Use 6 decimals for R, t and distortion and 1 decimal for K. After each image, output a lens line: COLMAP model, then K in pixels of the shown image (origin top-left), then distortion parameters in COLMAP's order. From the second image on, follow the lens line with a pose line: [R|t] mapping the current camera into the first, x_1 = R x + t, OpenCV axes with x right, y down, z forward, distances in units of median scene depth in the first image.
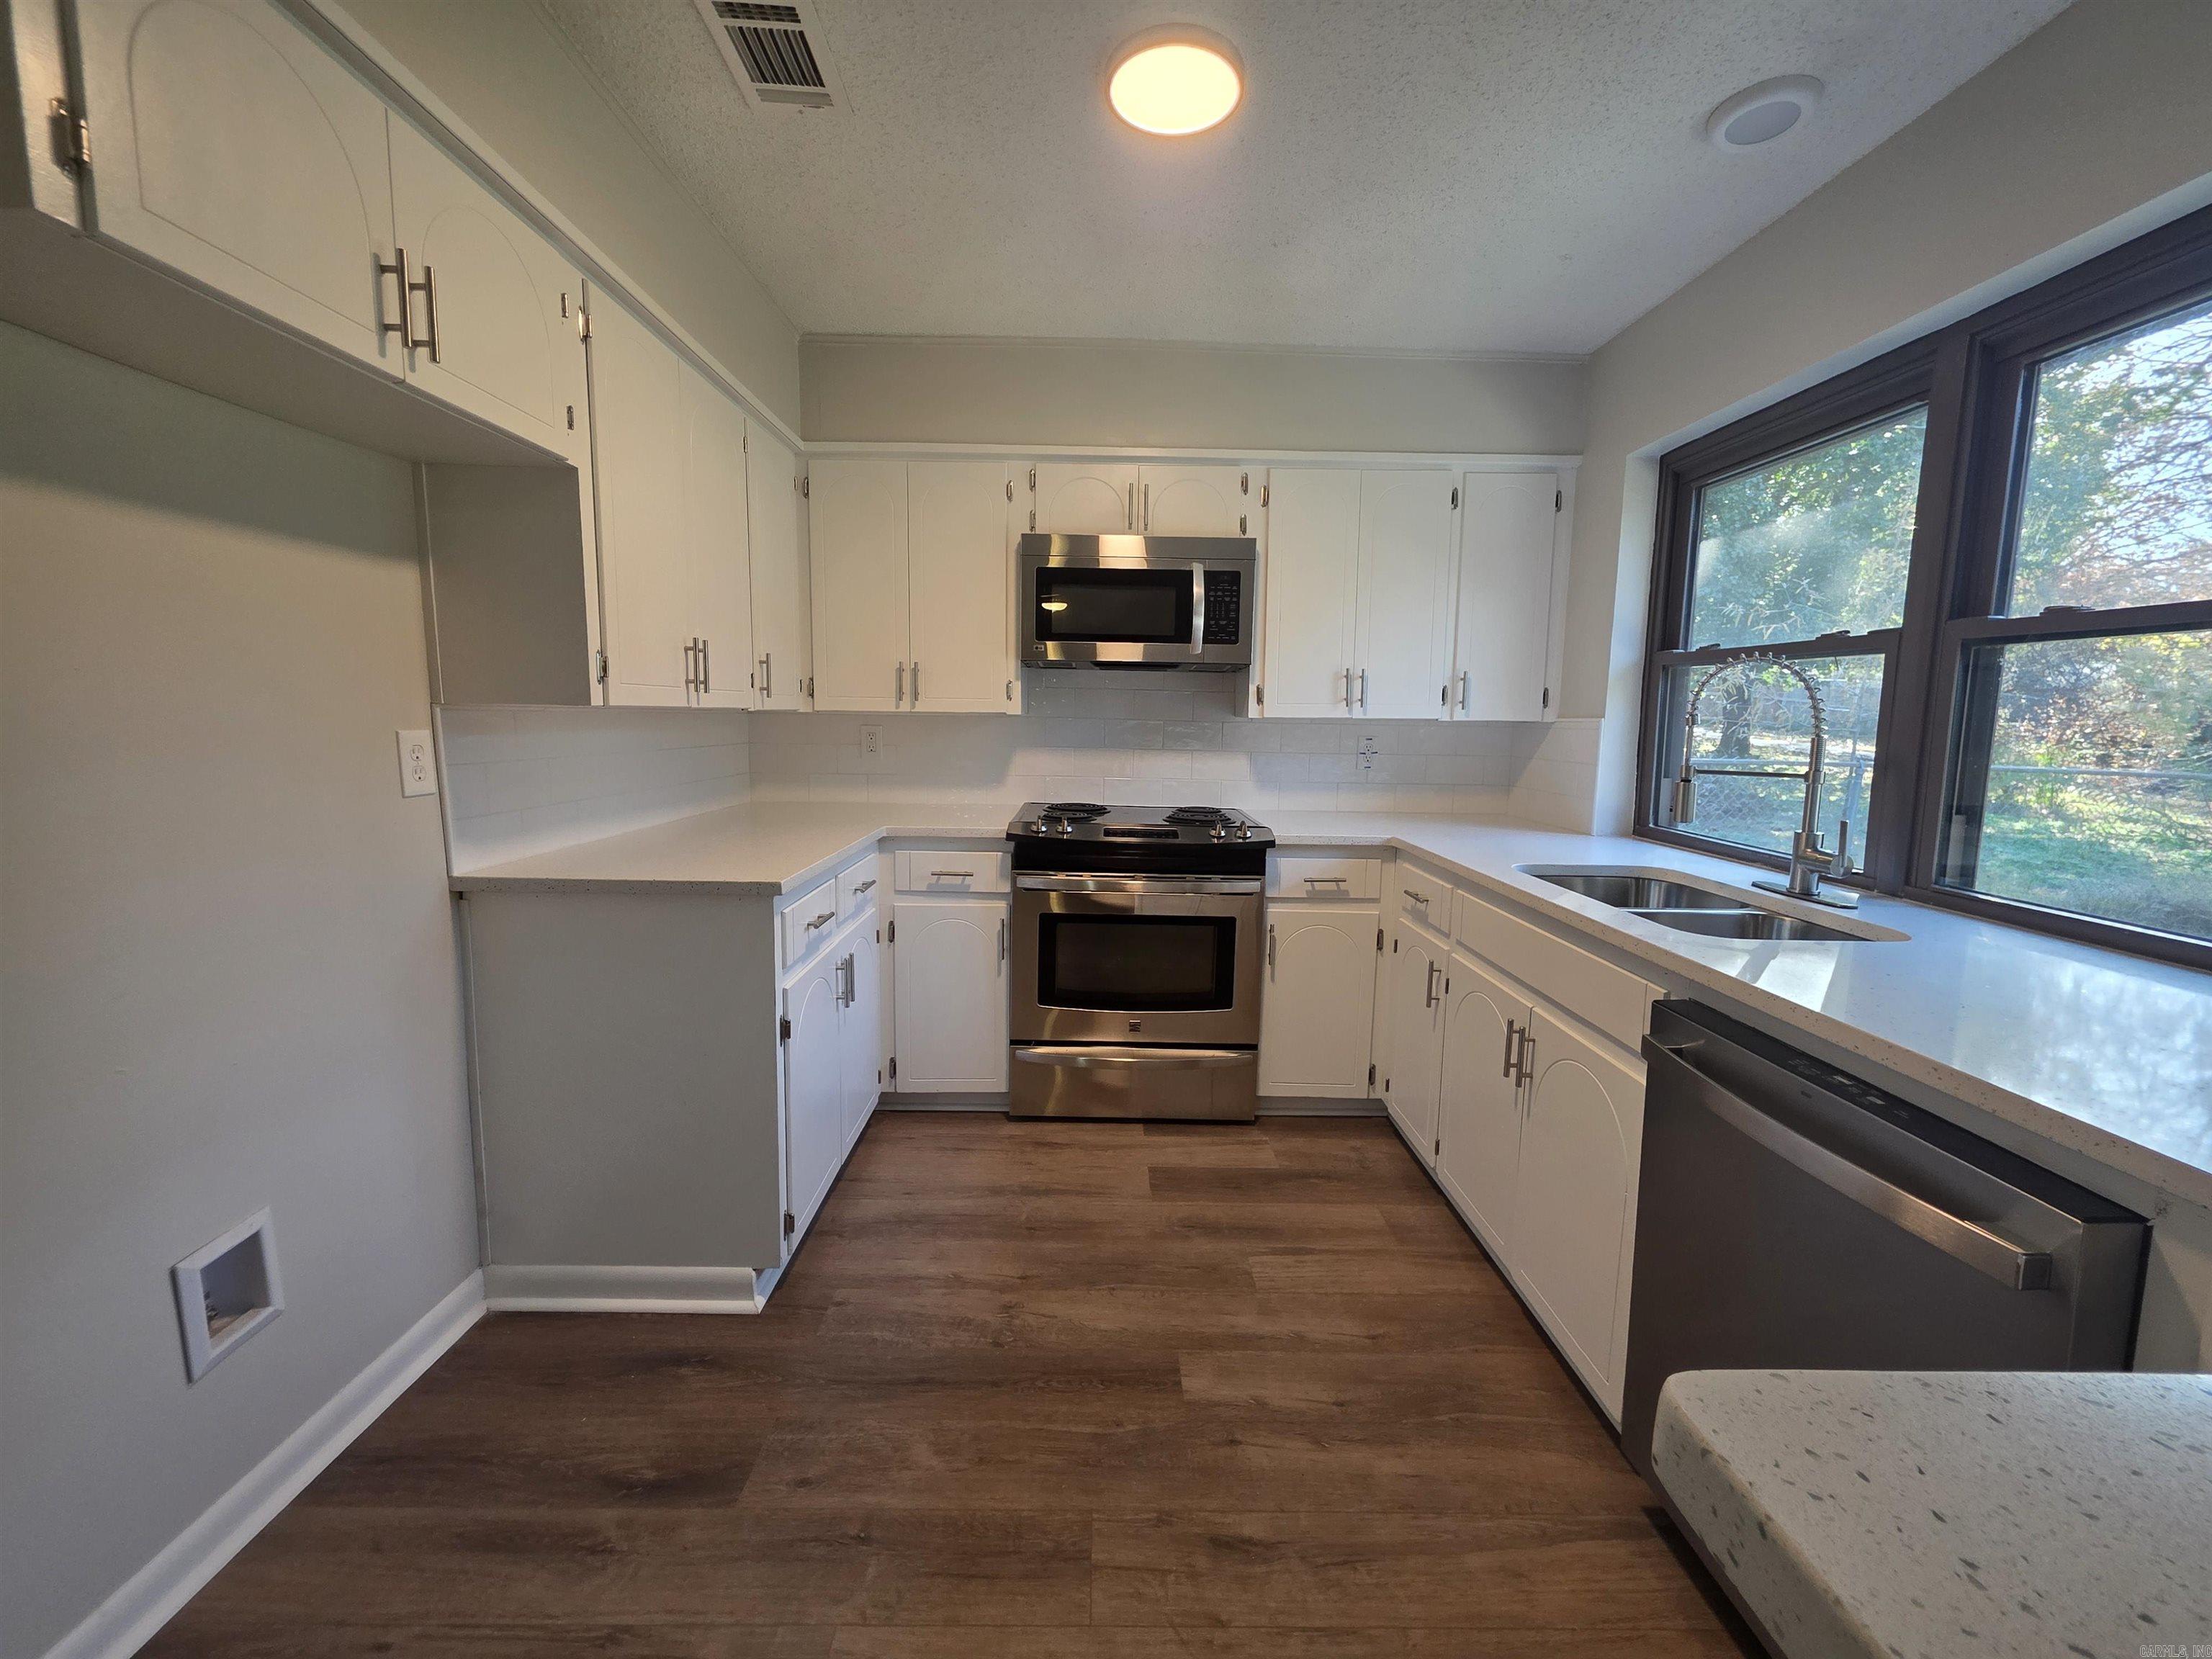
lens RADIAL K [[887.3, 0, 1105.6], [0, 887.3, 815.1], [0, 0, 1]] dist [0.002913, 0.000064]
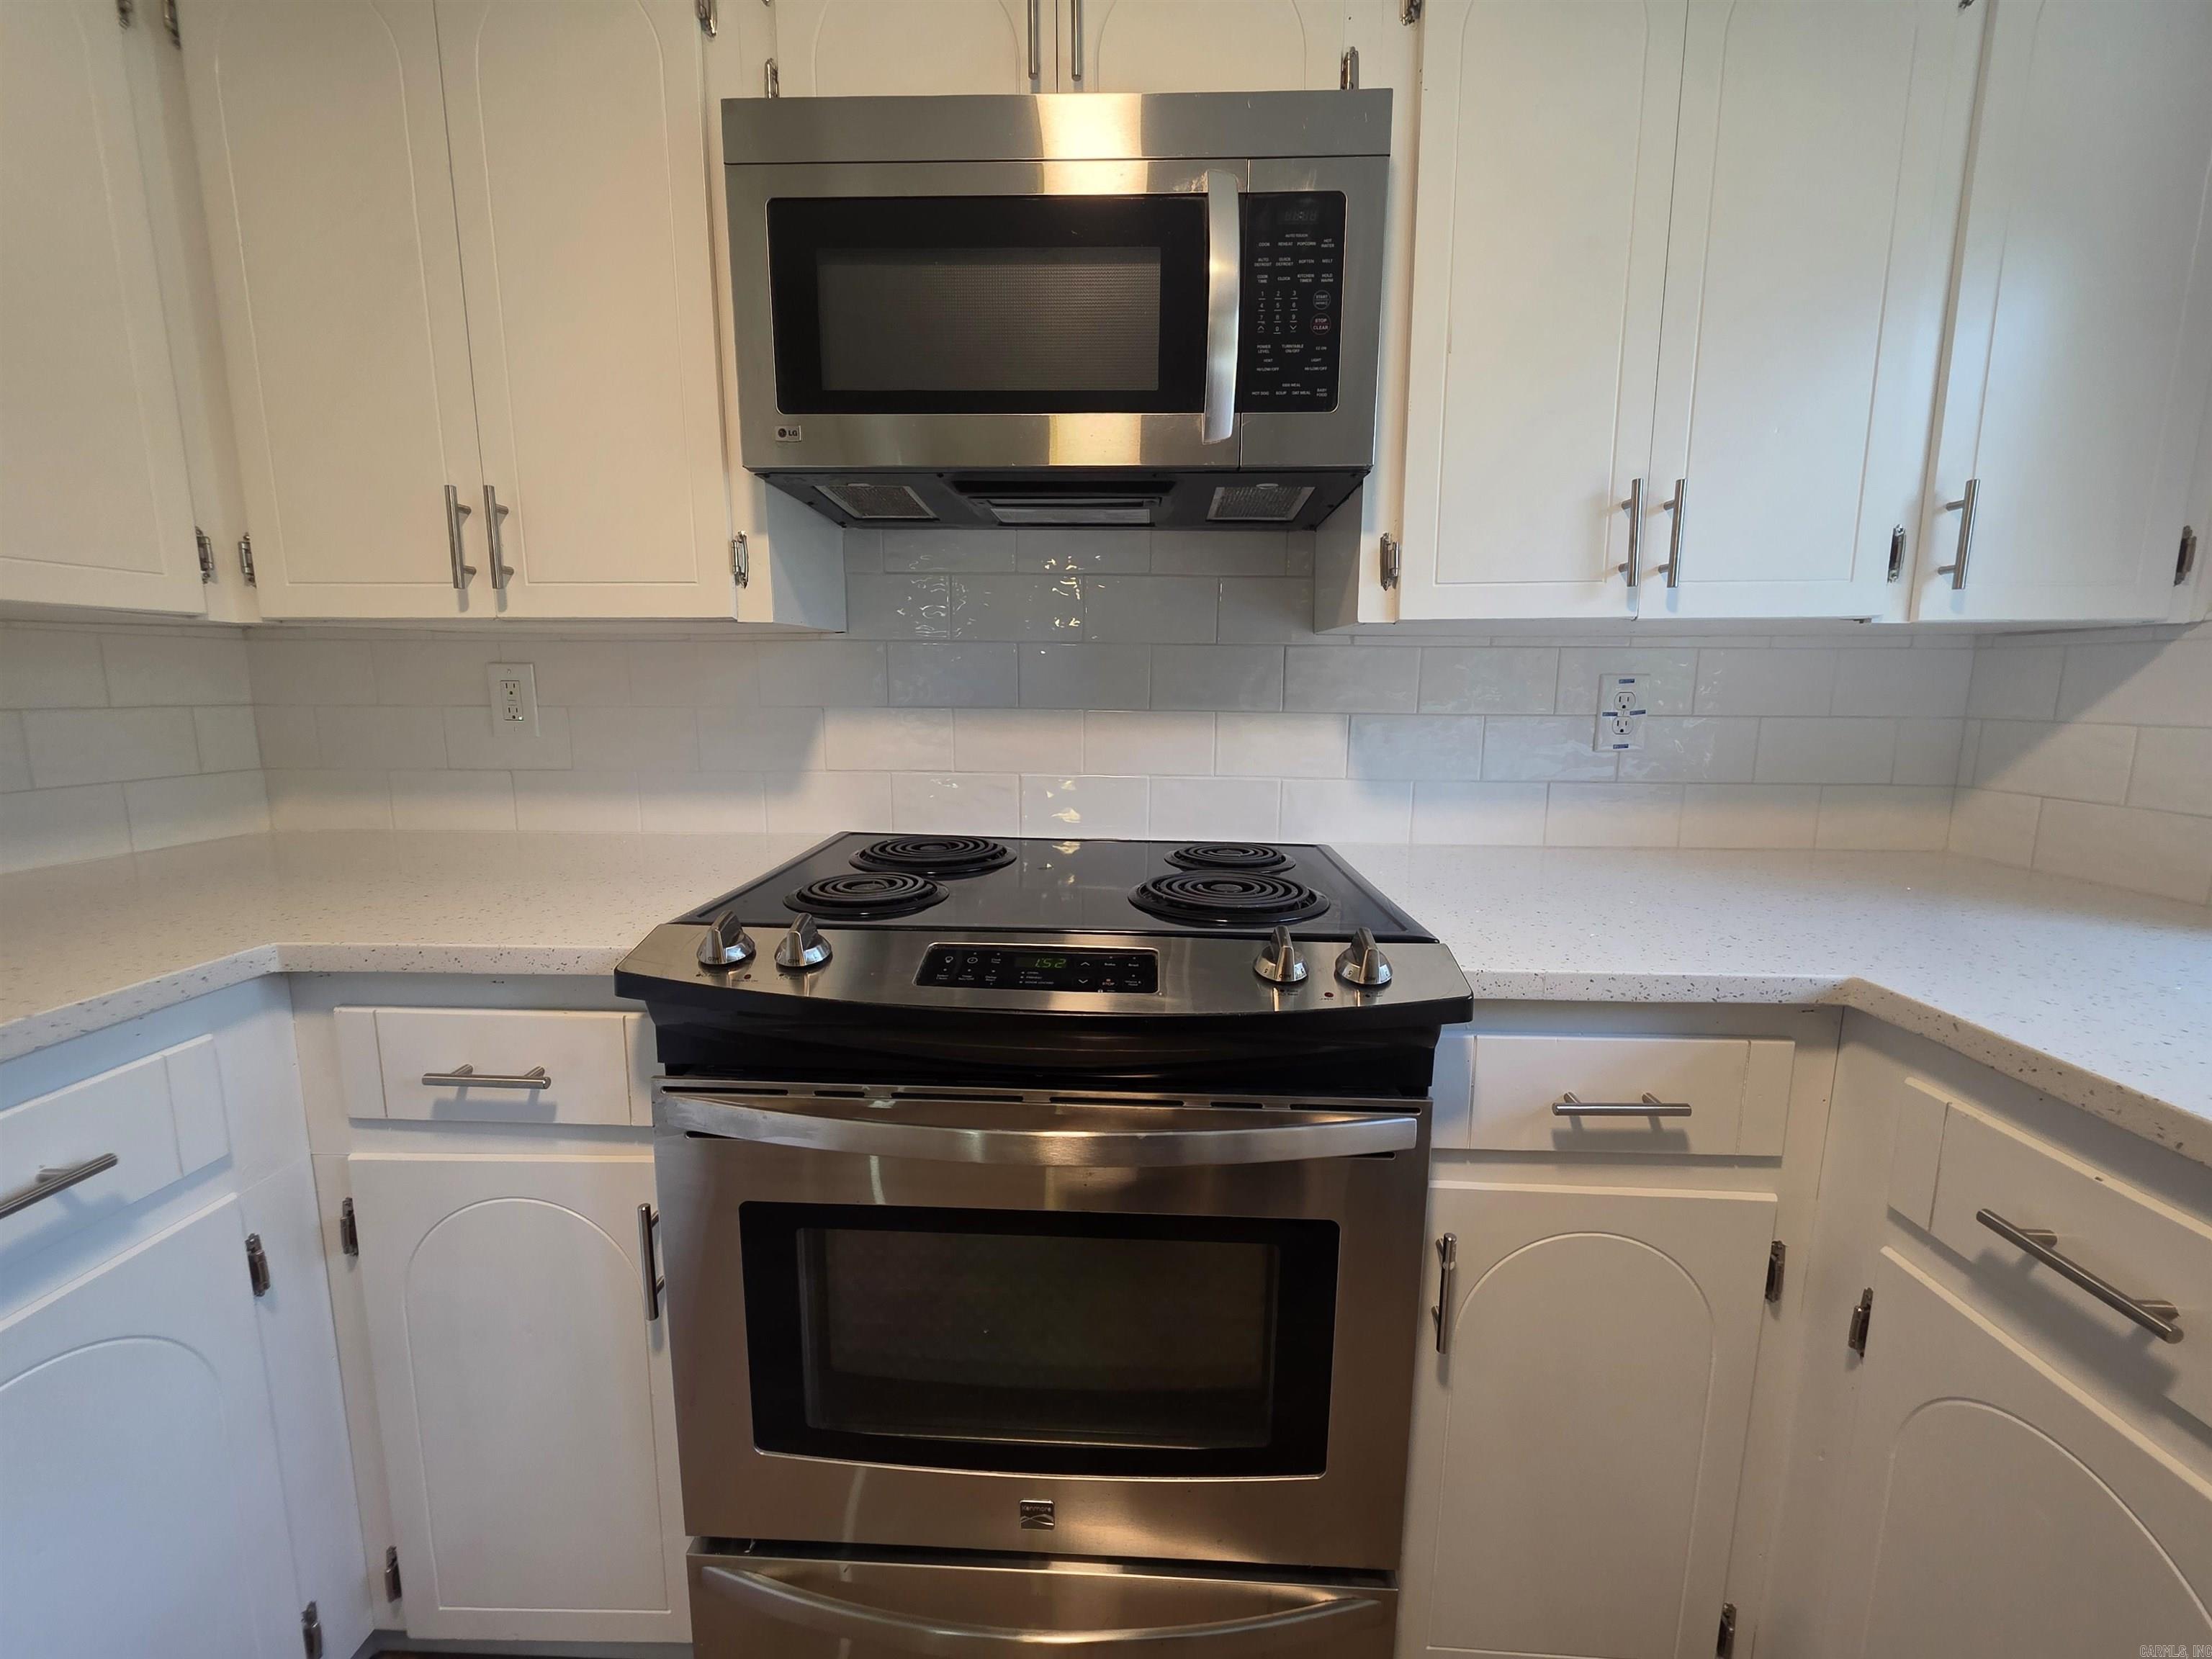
lens RADIAL K [[887.3, 0, 1112.6], [0, 887.3, 813.0], [0, 0, 1]] dist [0.002913, 0.000064]
pose [[0.998860, -0.004065, -0.047561, 0.079054], [0.005420, 0.999582, 0.028406, -0.041870], [0.047426, -0.028631, 0.998464, 0.660077]]
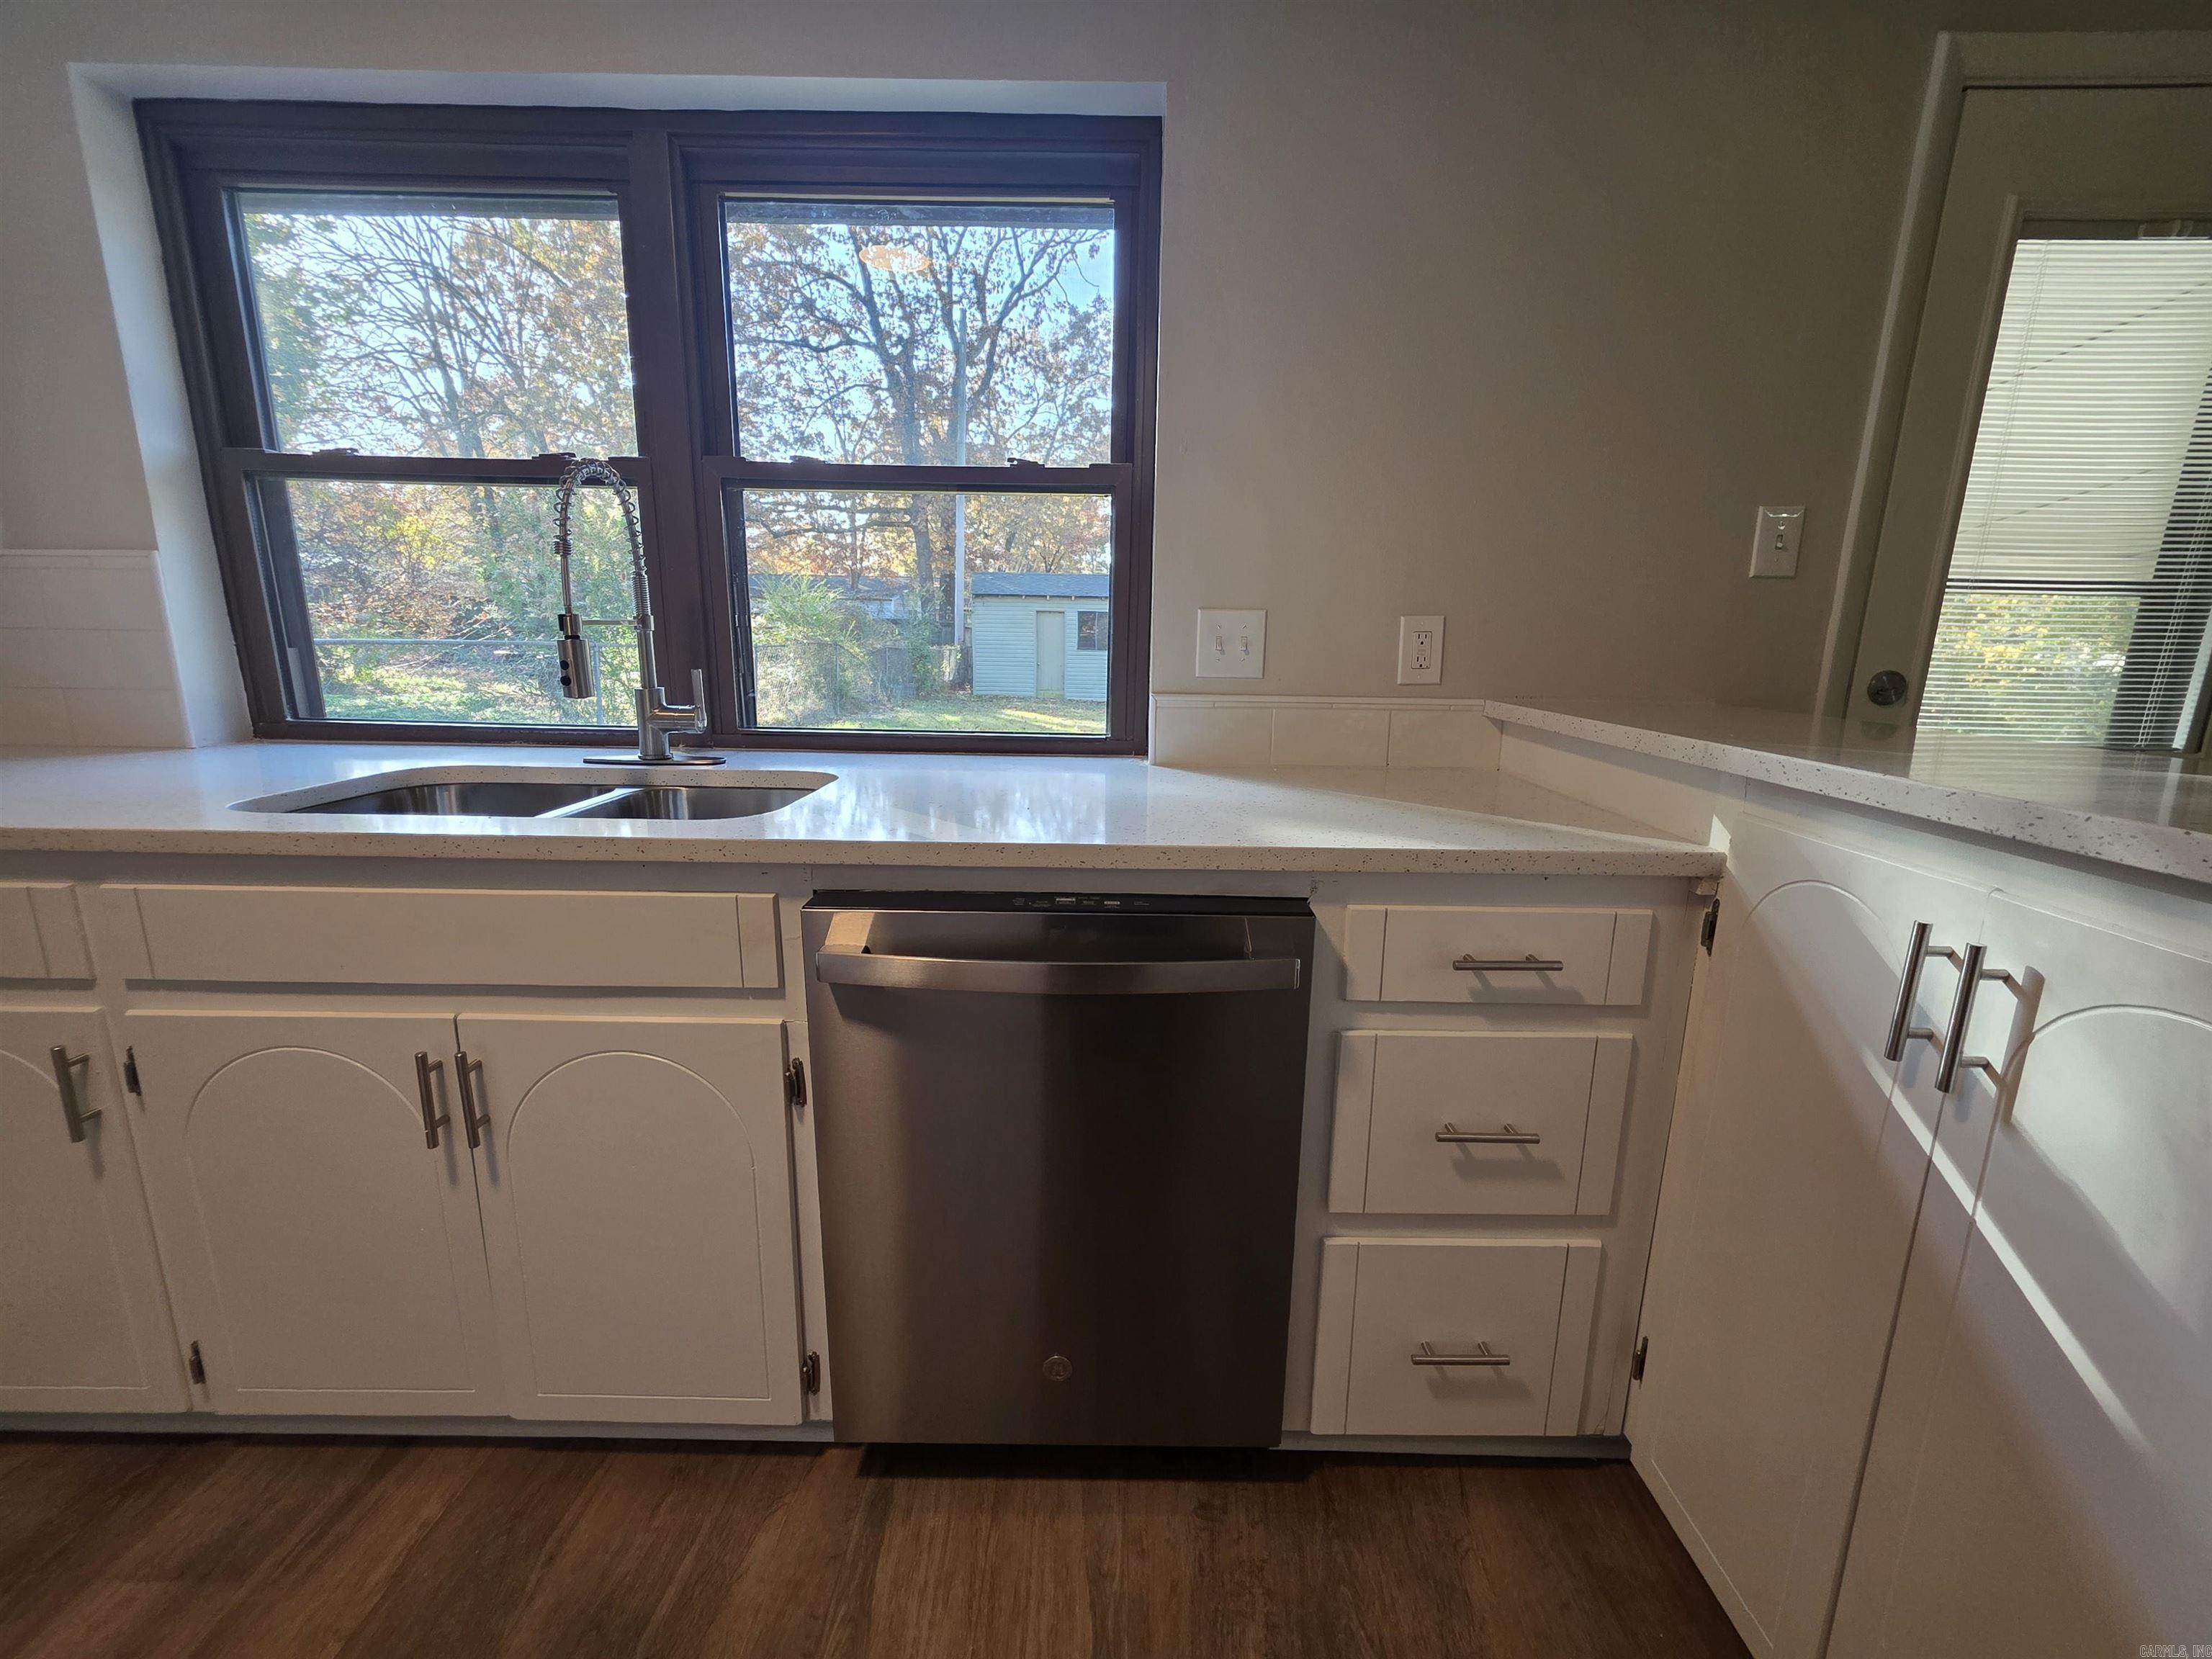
lens RADIAL K [[887.3, 0, 1116.4], [0, 887.3, 810.9], [0, 0, 1]] dist [0.002913, 0.000064]
pose [[0.013551, -0.216039, 0.976291, -0.050318], [0.097807, 0.971985, 0.213728, -0.003626], [-0.995113, 0.092592, 0.034301, 0.348659]]
